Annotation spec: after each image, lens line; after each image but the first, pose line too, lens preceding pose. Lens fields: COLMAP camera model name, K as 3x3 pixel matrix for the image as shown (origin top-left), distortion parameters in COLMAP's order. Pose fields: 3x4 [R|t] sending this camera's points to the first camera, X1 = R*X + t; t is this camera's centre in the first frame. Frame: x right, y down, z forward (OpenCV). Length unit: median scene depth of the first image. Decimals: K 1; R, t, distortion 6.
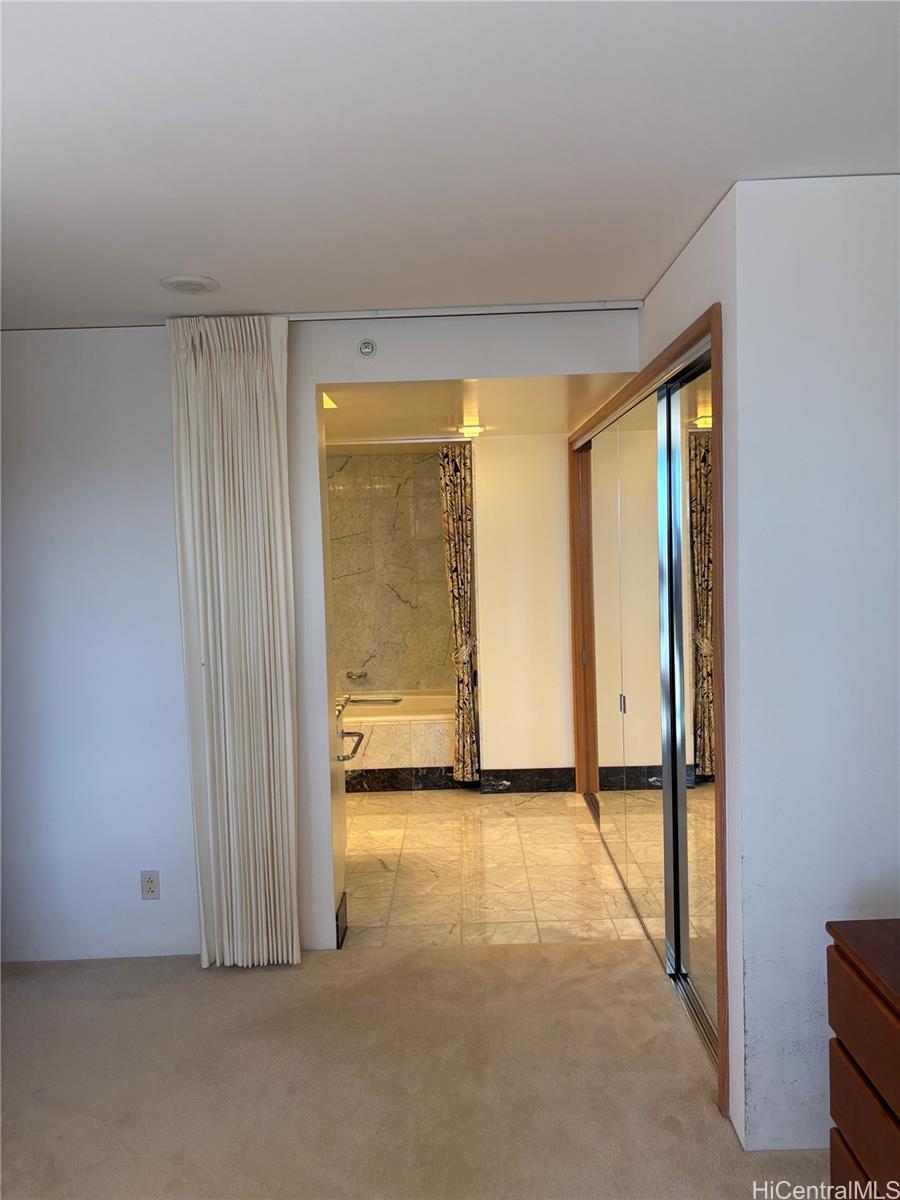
lens RADIAL K [[896.9, 0, 450.3], [0, 896.9, 598.8], [0, 0, 1]] dist [0.034518, -0.049999]
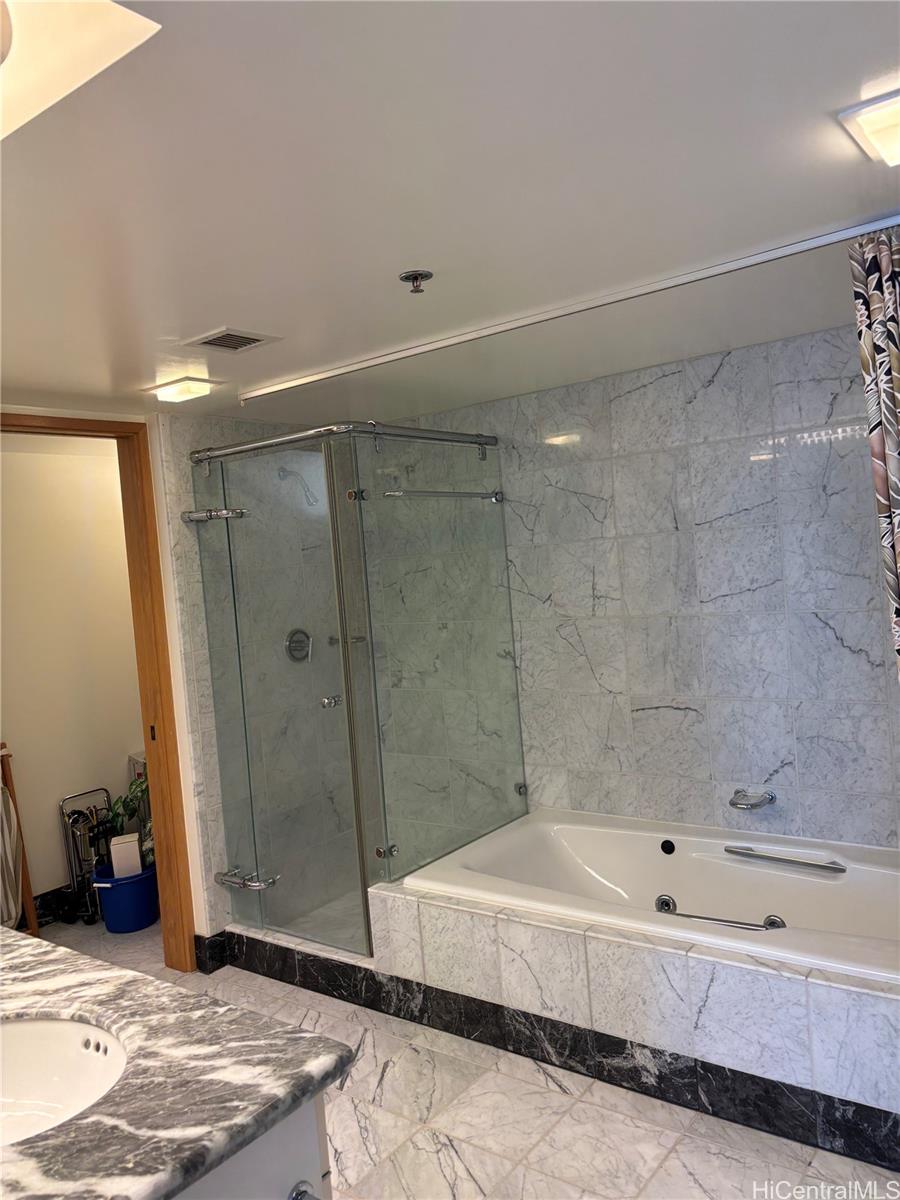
lens RADIAL K [[896.9, 0, 451.0], [0, 896.9, 599.4], [0, 0, 1]] dist [0.034518, -0.049999]
pose [[0.798840, -0.012612, -0.601412, 0.061091], [0.017572, 0.999843, 0.002373, -0.027714], [0.601287, -0.012464, 0.798936, 0.513411]]
